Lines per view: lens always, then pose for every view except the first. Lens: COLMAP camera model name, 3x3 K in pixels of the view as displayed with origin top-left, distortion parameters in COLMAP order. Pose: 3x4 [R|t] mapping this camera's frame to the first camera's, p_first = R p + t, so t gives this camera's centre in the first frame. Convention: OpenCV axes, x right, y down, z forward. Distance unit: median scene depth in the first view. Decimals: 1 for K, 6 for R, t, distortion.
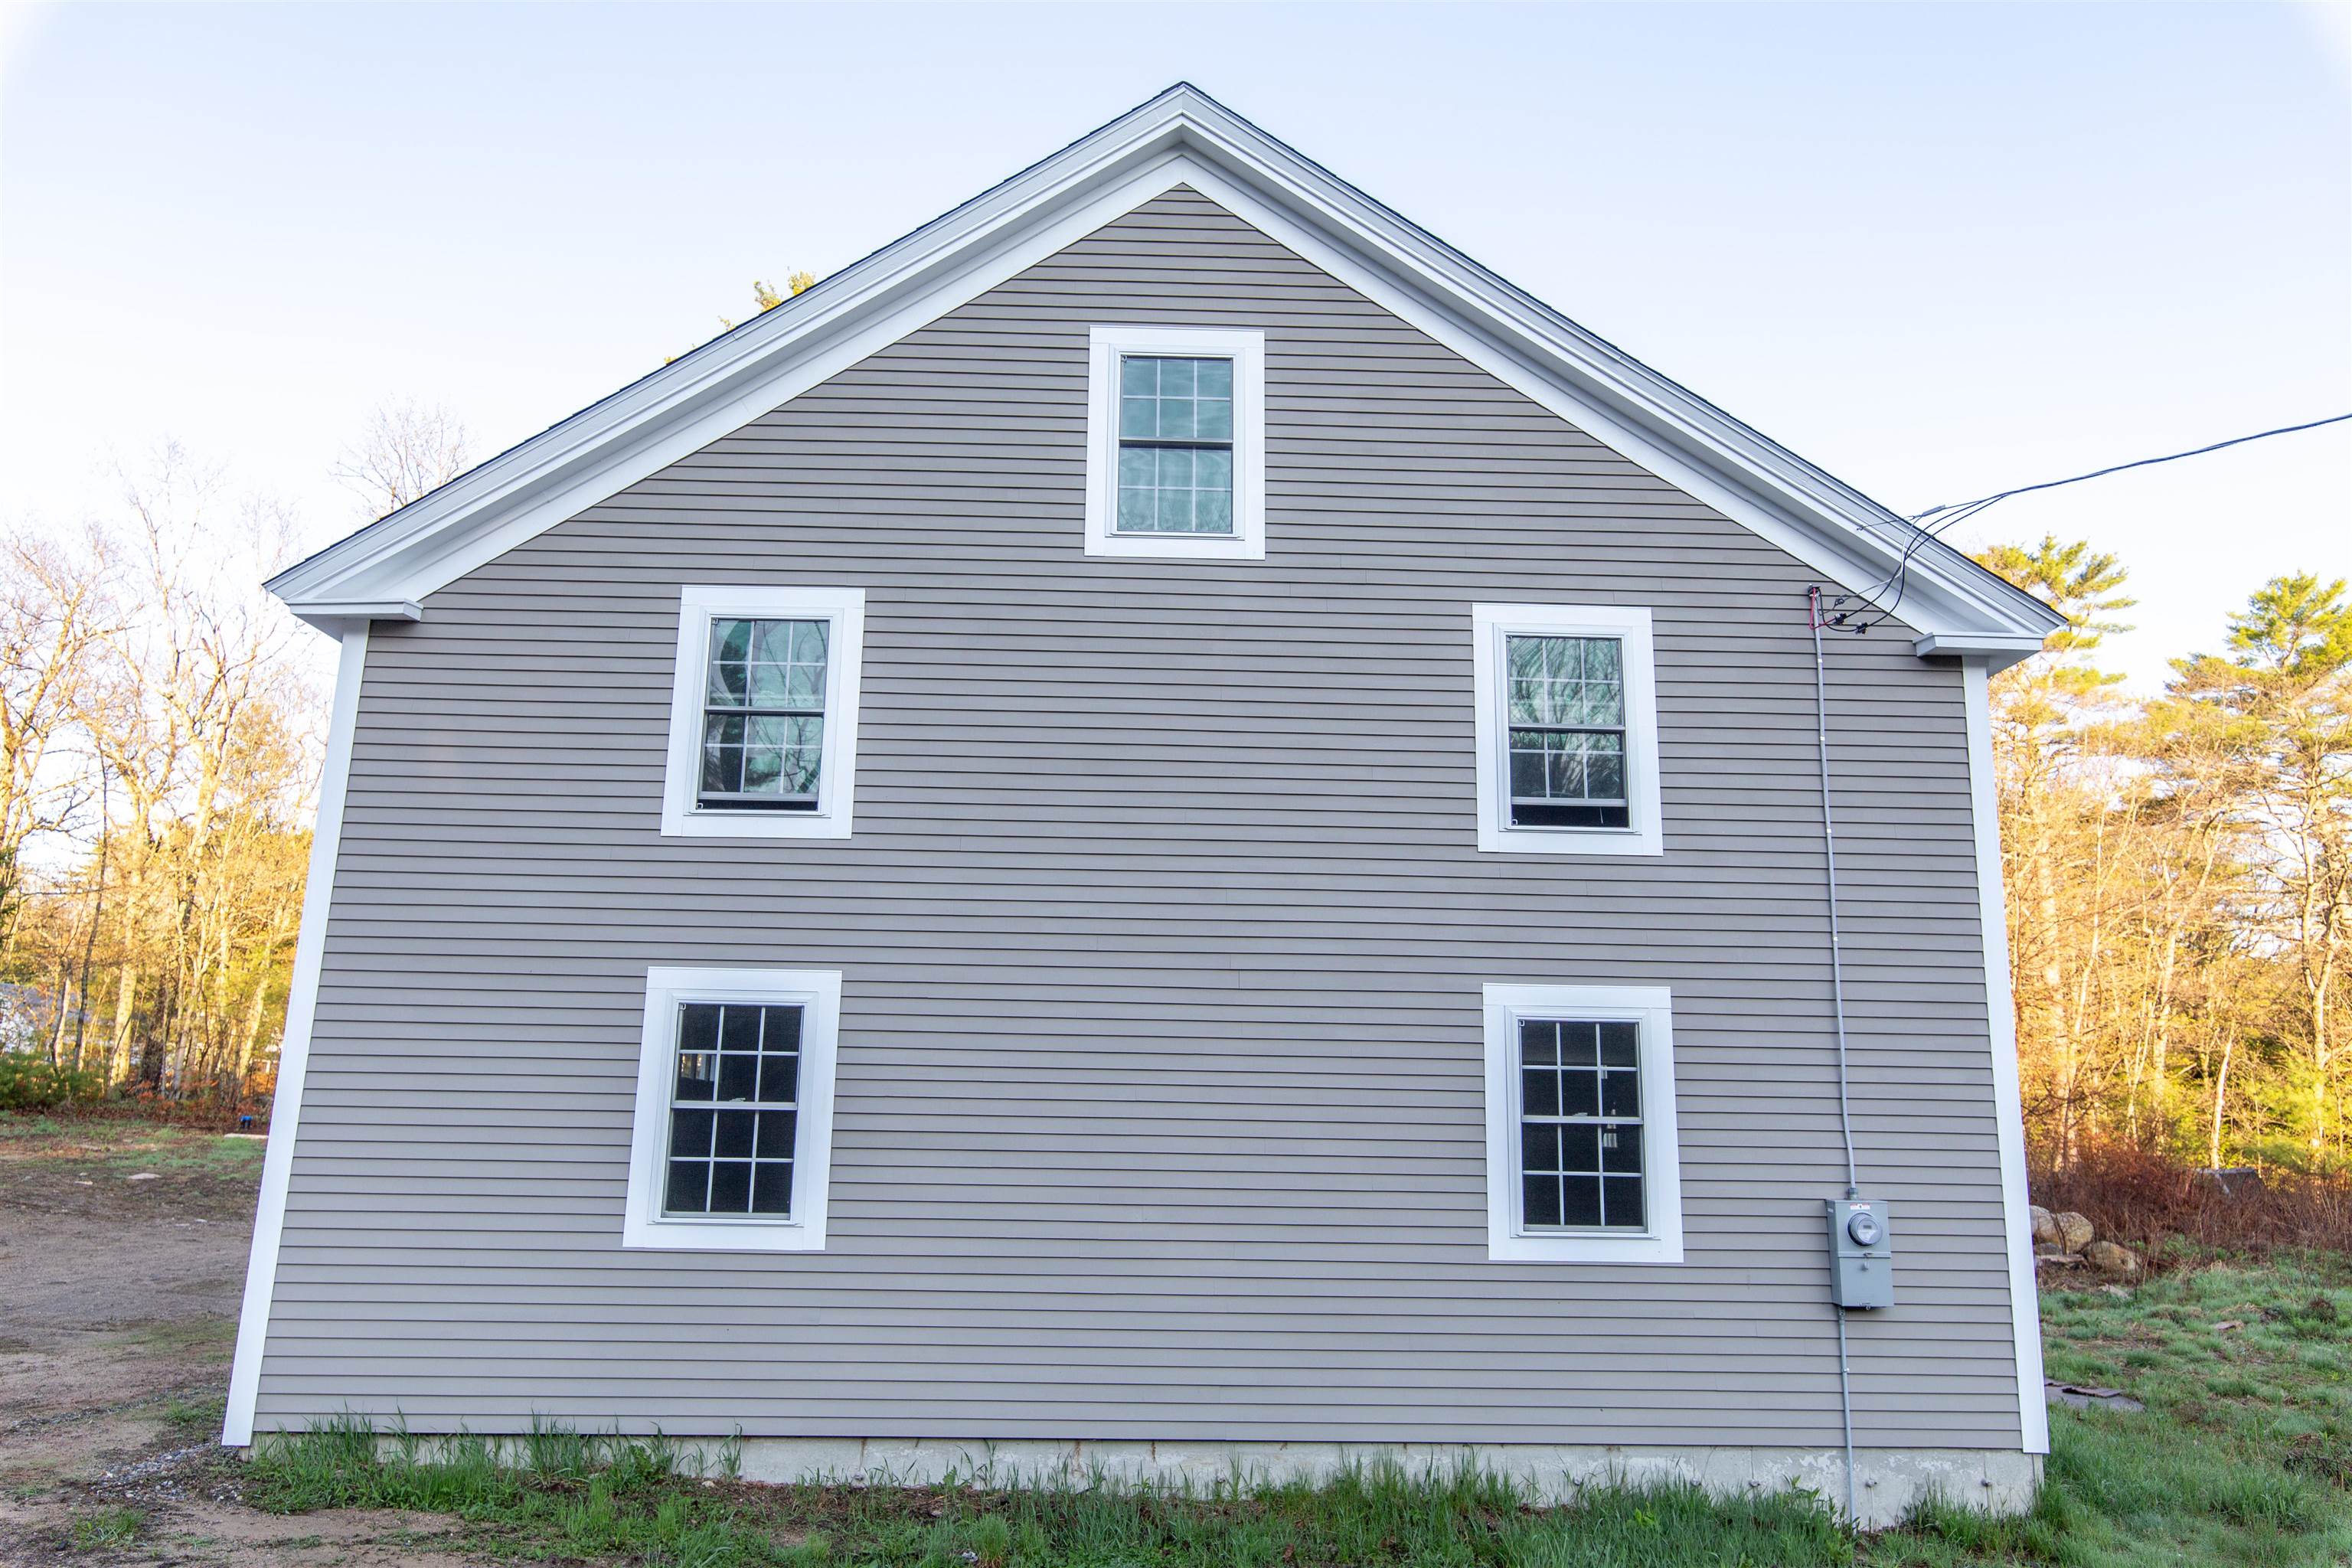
lens RADIAL K [[1711.9, 0, 1176.7], [0, 1711.9, 778.5], [0, 0, 1]] dist [0.000195, -0.000386]
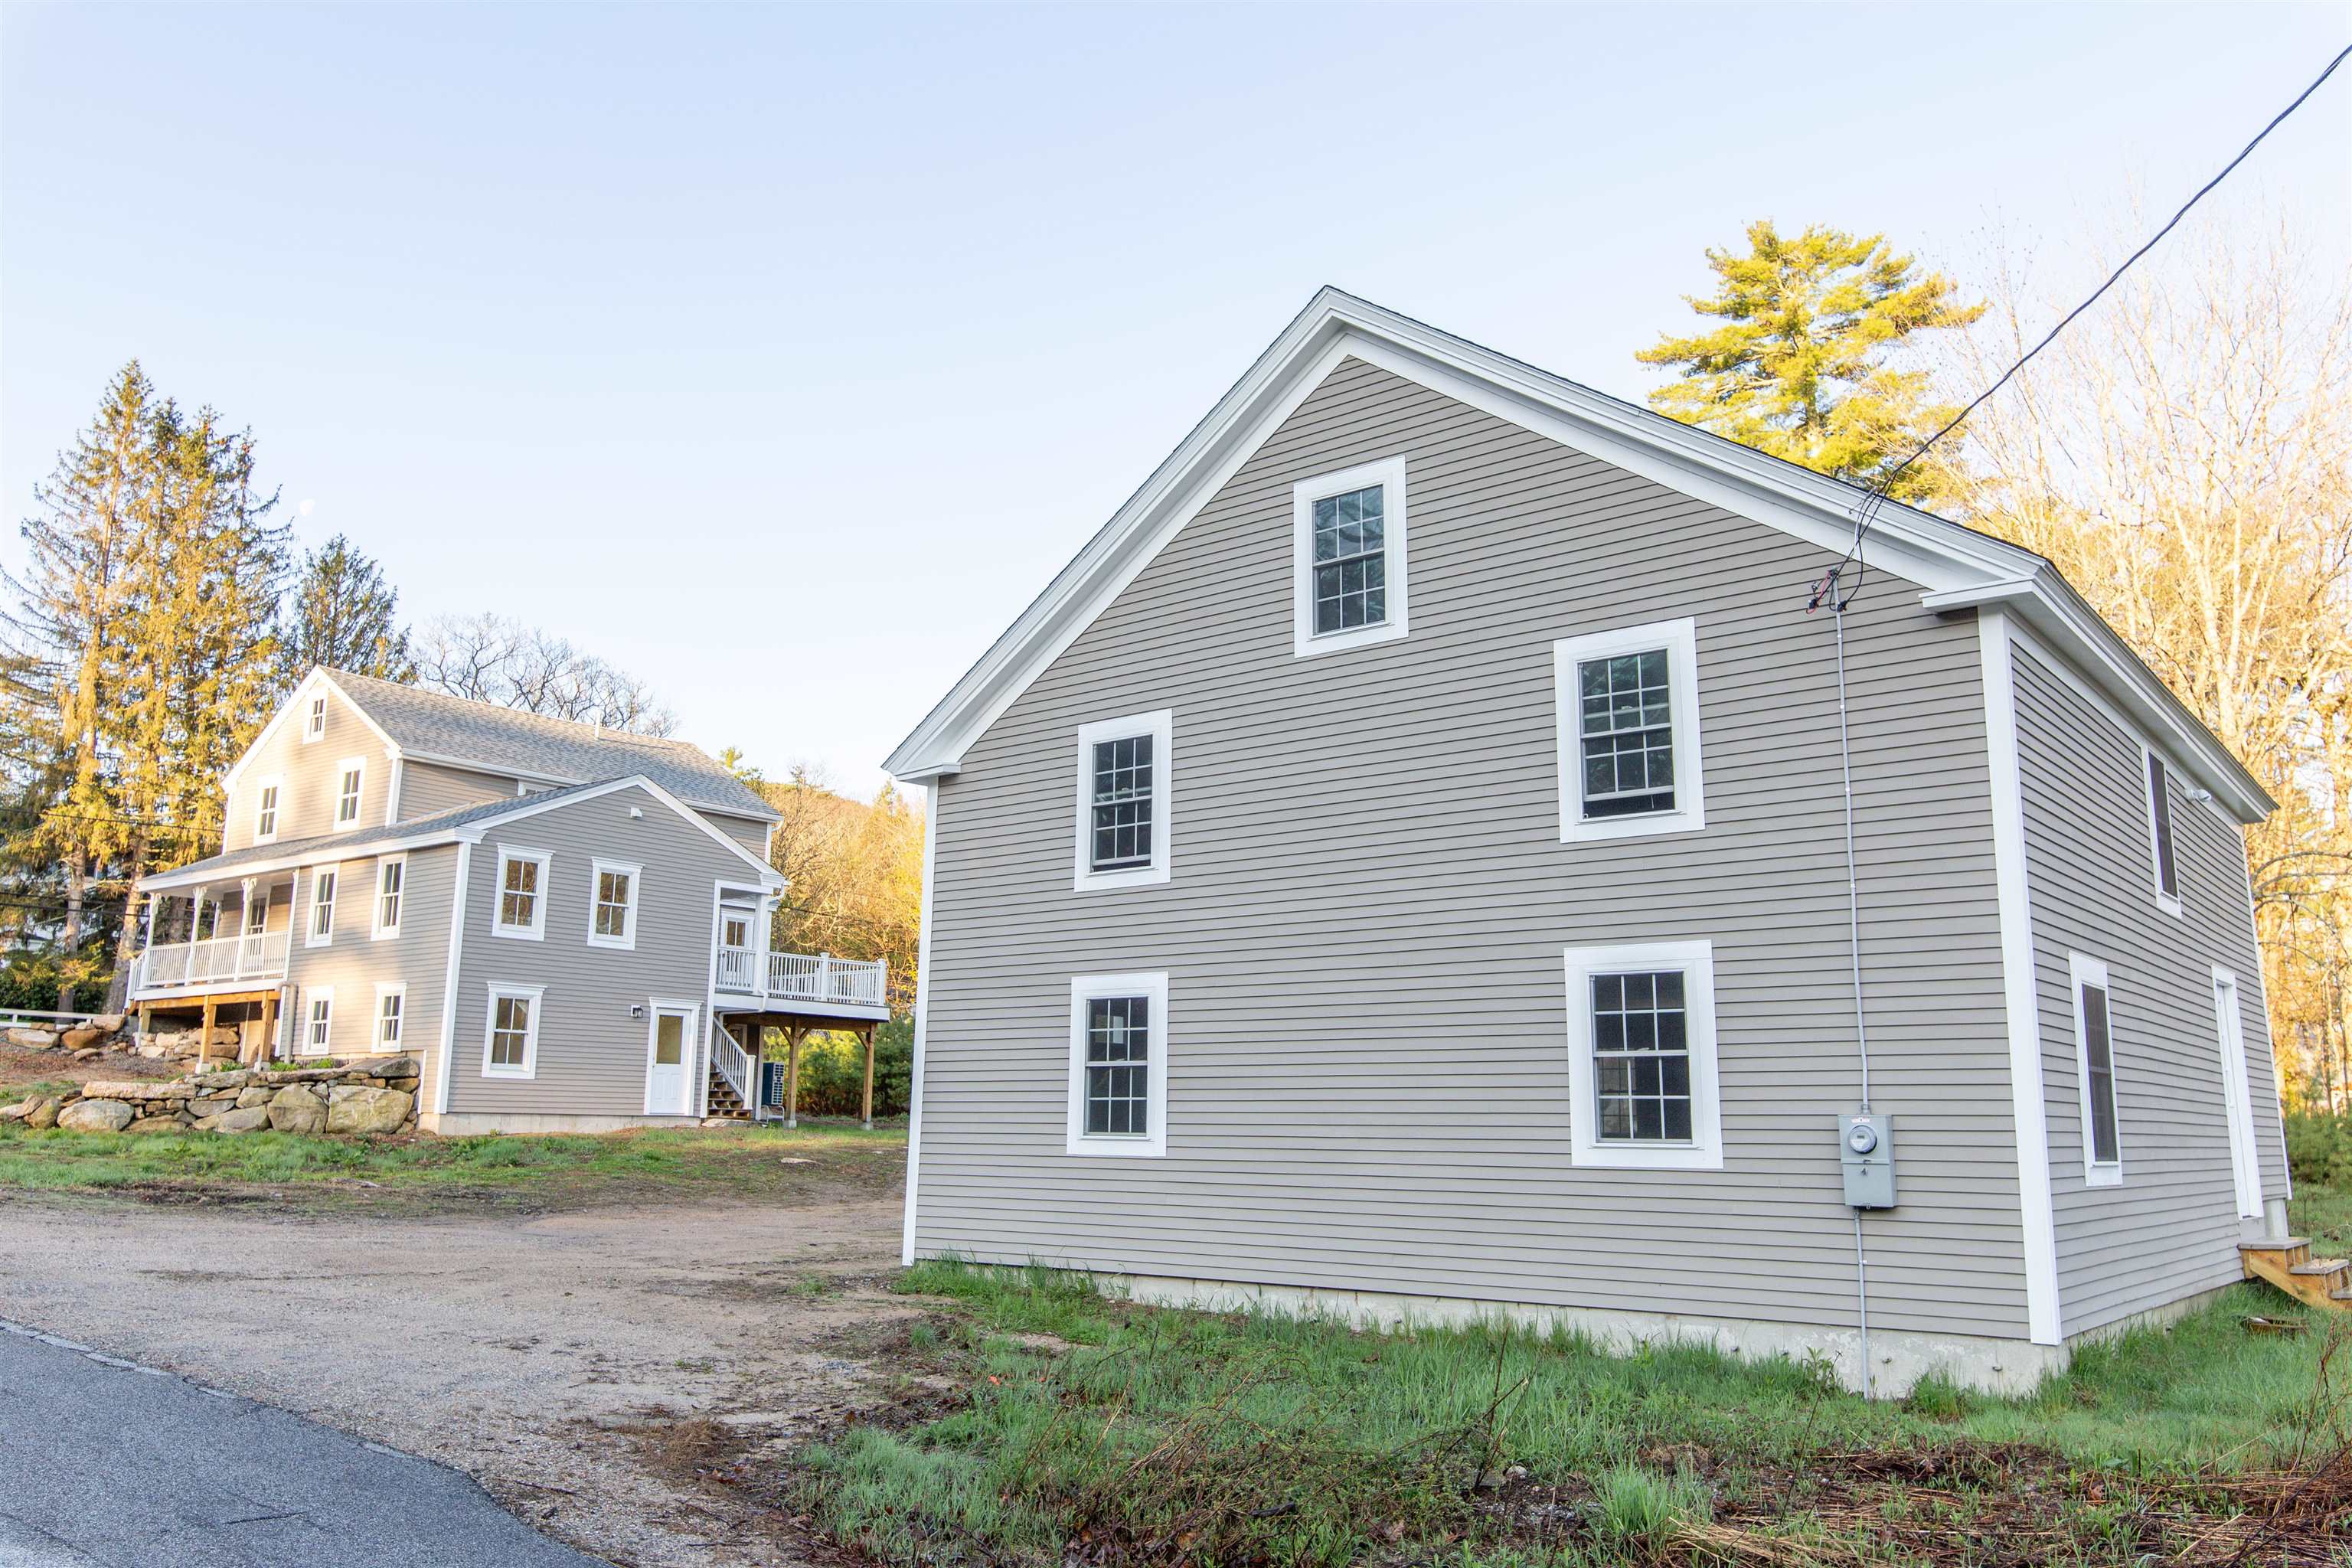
lens RADIAL K [[1803.0, 0, 1176.0], [0, 1803.0, 784.0], [0, 0, 1]] dist [0.001999, 0.001674]
pose [[0.760684, -0.130212, -0.635929, 0.842590], [0.147595, 0.988709, -0.025896, -0.007740], [0.632120, -0.074161, 0.771313, -0.197758]]
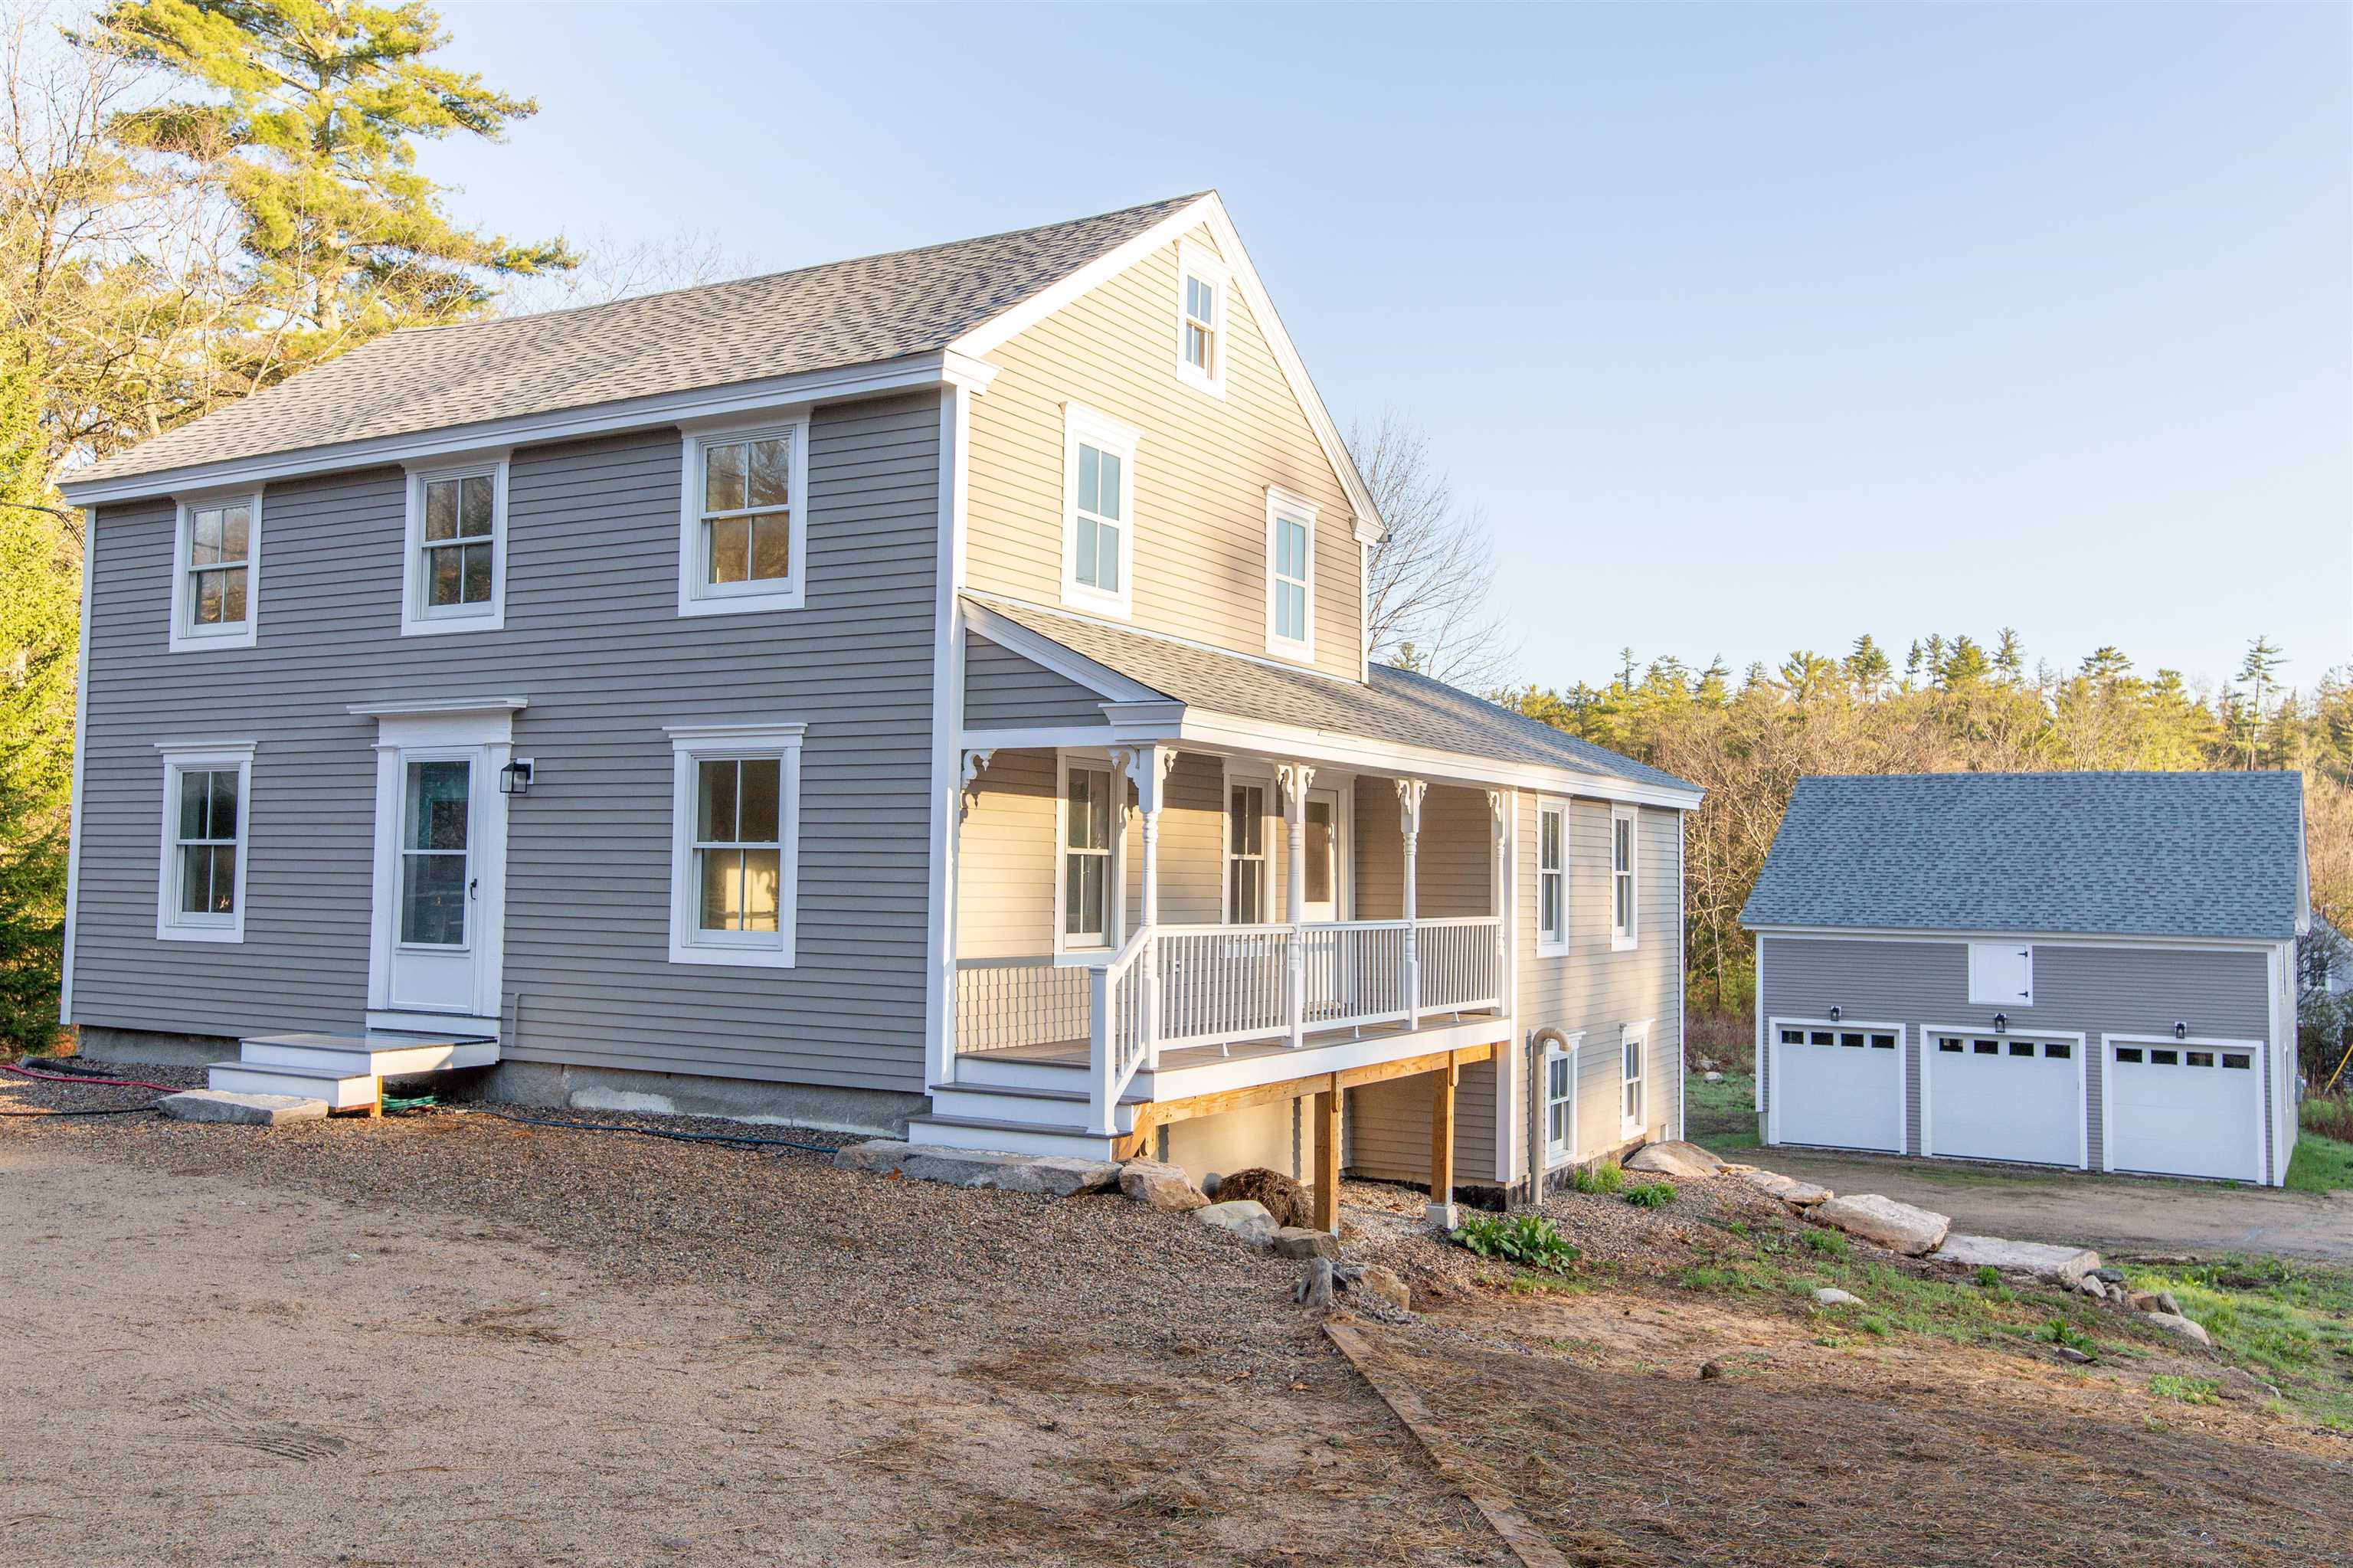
lens RADIAL K [[1955.6, 0, 1184.2], [0, 1955.6, 773.8], [0, 0, 1]] dist [0.004392, 0.000158]
pose [[0.545805, 0.039017, 0.837004, -4.992271], [-0.196609, 0.976991, 0.082665, -0.322984], [-0.814520, -0.209681, 0.540917, 0.792350]]
